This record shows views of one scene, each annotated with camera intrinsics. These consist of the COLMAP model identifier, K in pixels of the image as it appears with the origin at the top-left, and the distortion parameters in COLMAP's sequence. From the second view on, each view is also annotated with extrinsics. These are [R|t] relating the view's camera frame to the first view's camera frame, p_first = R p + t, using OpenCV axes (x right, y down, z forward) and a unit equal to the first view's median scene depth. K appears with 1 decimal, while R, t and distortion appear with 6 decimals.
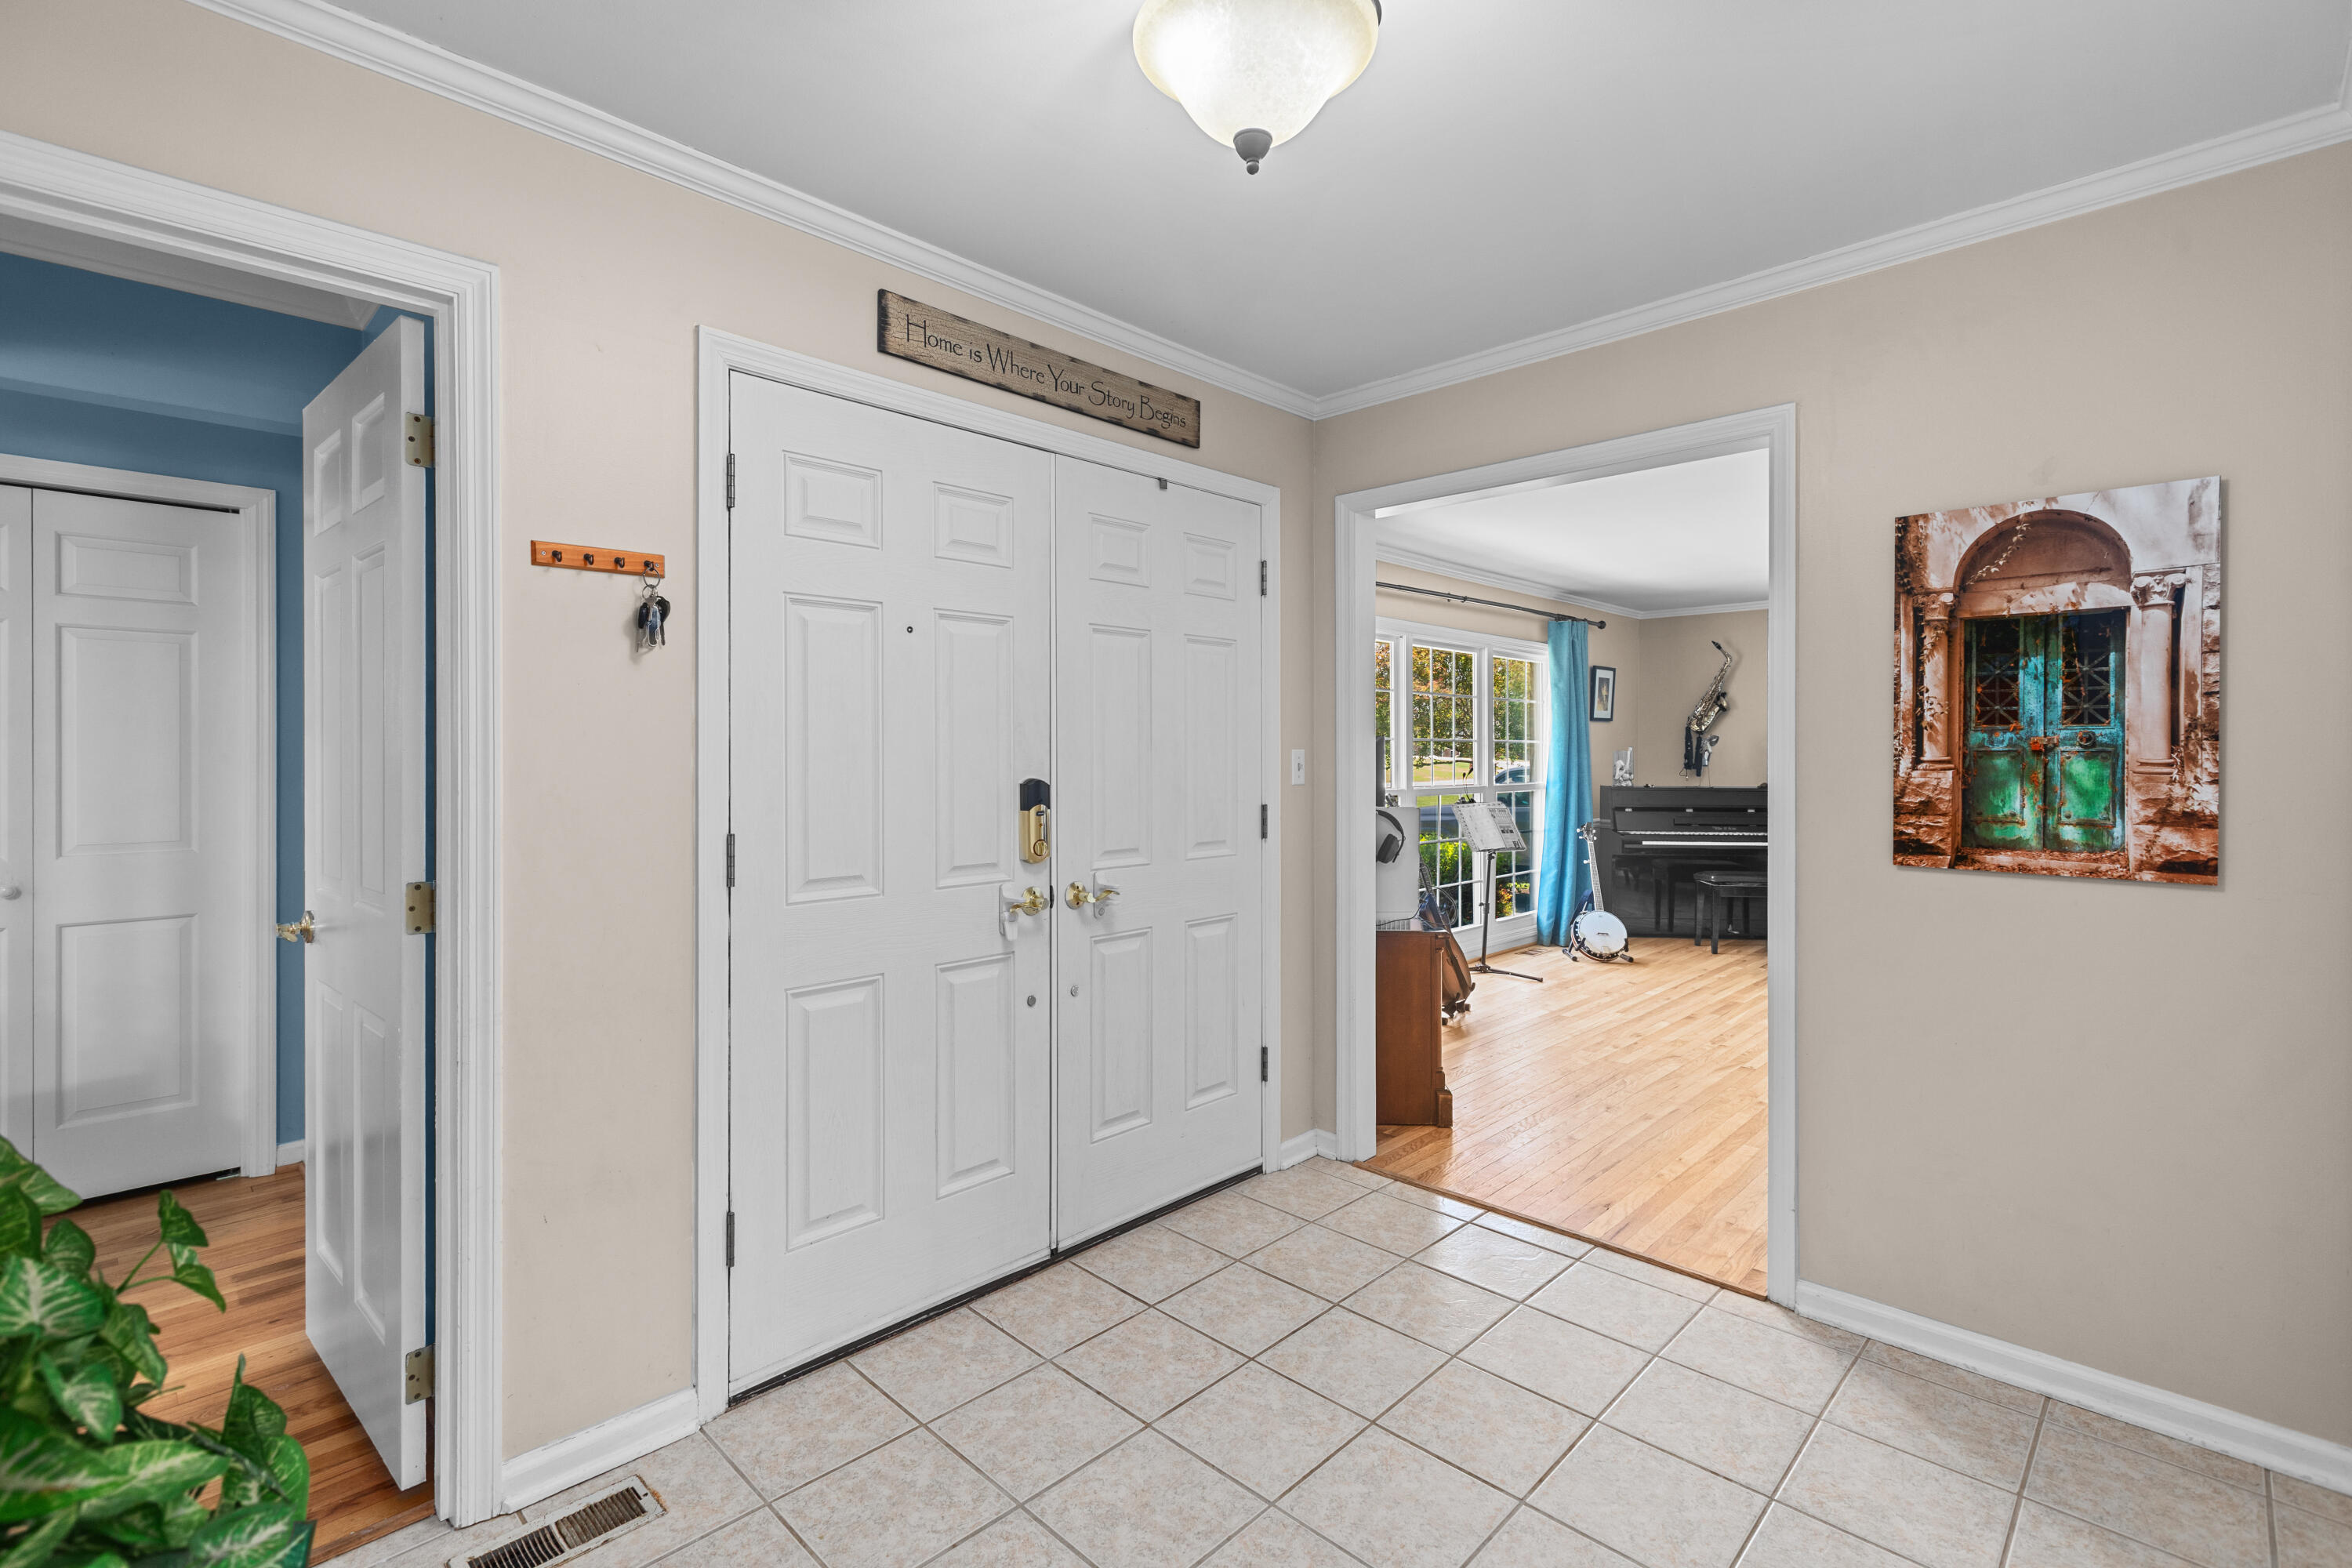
lens RADIAL K [[1047.0, 0, 1179.4], [0, 1047.0, 768.9], [0, 0, 1]] dist [-0.001565, -0.000273]
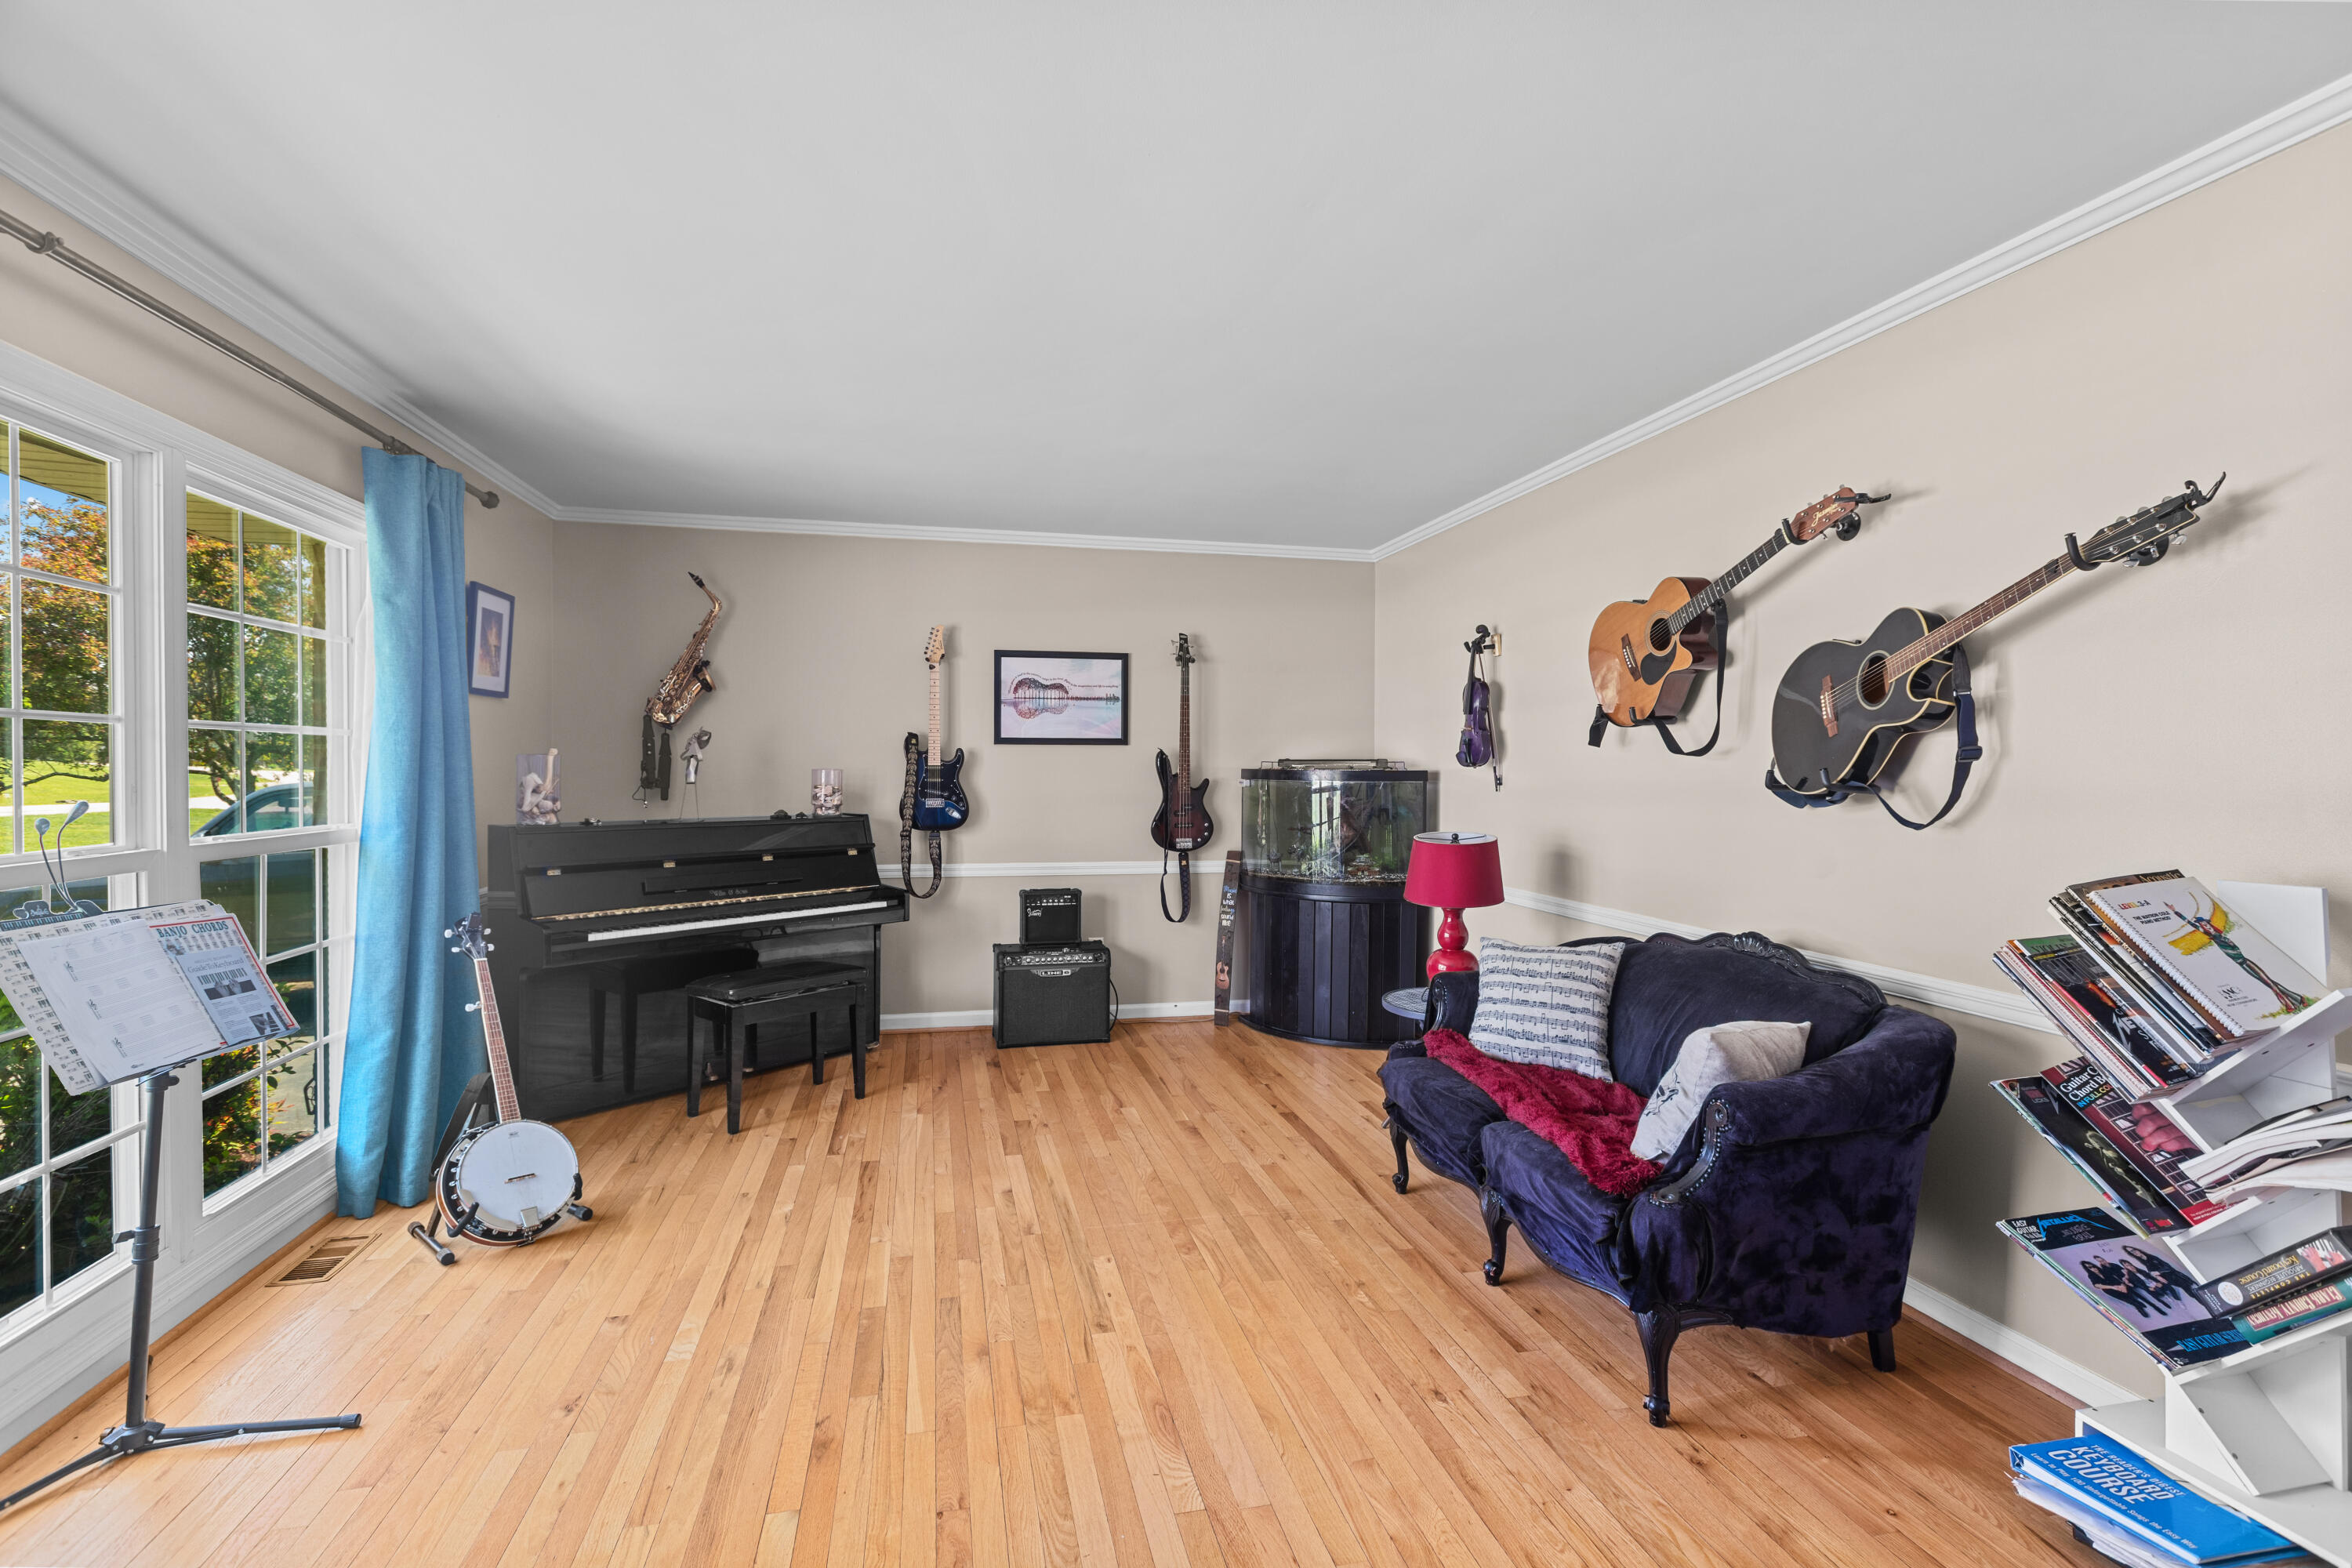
lens RADIAL K [[1047.0, 0, 1179.4], [0, 1047.0, 768.9], [0, 0, 1]] dist [-0.001565, -0.000273]
pose [[0.526742, -0.001858, 0.850023, 0.165241], [0.005288, 0.999985, -0.001091, -0.009046], [-0.850009, 0.005070, 0.526744, 0.494897]]
